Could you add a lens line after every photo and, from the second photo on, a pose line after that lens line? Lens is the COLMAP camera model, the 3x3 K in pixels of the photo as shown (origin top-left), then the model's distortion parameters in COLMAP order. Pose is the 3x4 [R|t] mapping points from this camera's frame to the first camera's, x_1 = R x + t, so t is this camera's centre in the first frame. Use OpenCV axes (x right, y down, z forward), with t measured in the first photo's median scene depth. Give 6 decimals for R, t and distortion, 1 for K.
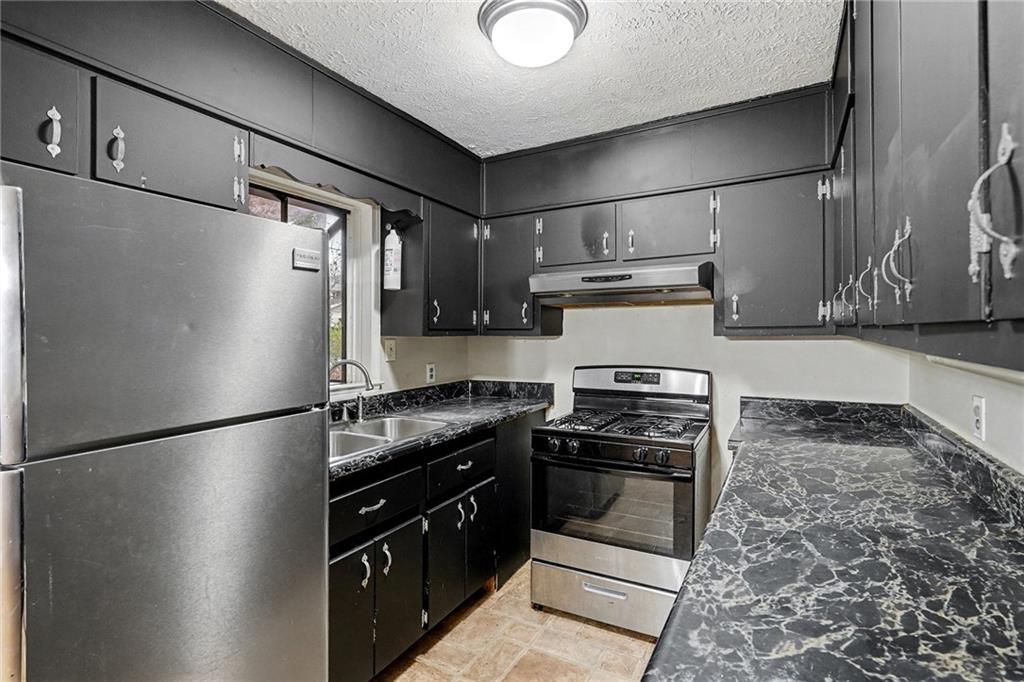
lens RADIAL K [[496.1, 0, 534.2], [0, 496.1, 333.7], [0, 0, 1]] dist [-0.000548, 0.000210]
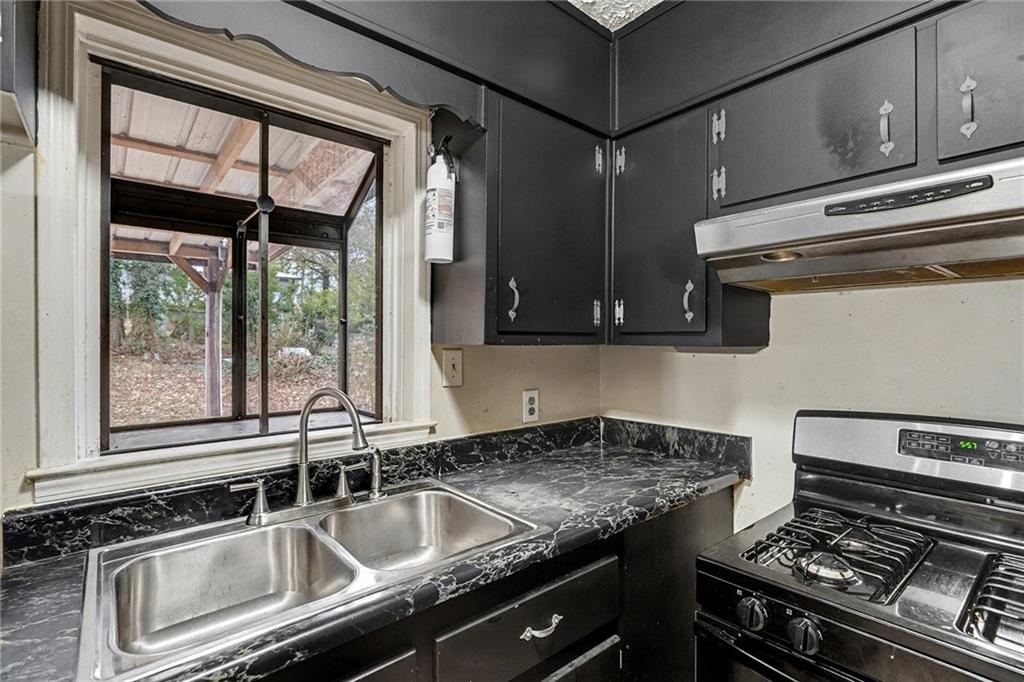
lens RADIAL K [[496.1, 0, 534.2], [0, 496.1, 333.7], [0, 0, 1]] dist [-0.000548, 0.000210]
pose [[0.932242, 0.000601, -0.361834, 0.017486], [-0.006710, 0.999855, -0.015626, 0.000495], [0.361772, 0.016995, 0.932112, 0.470941]]
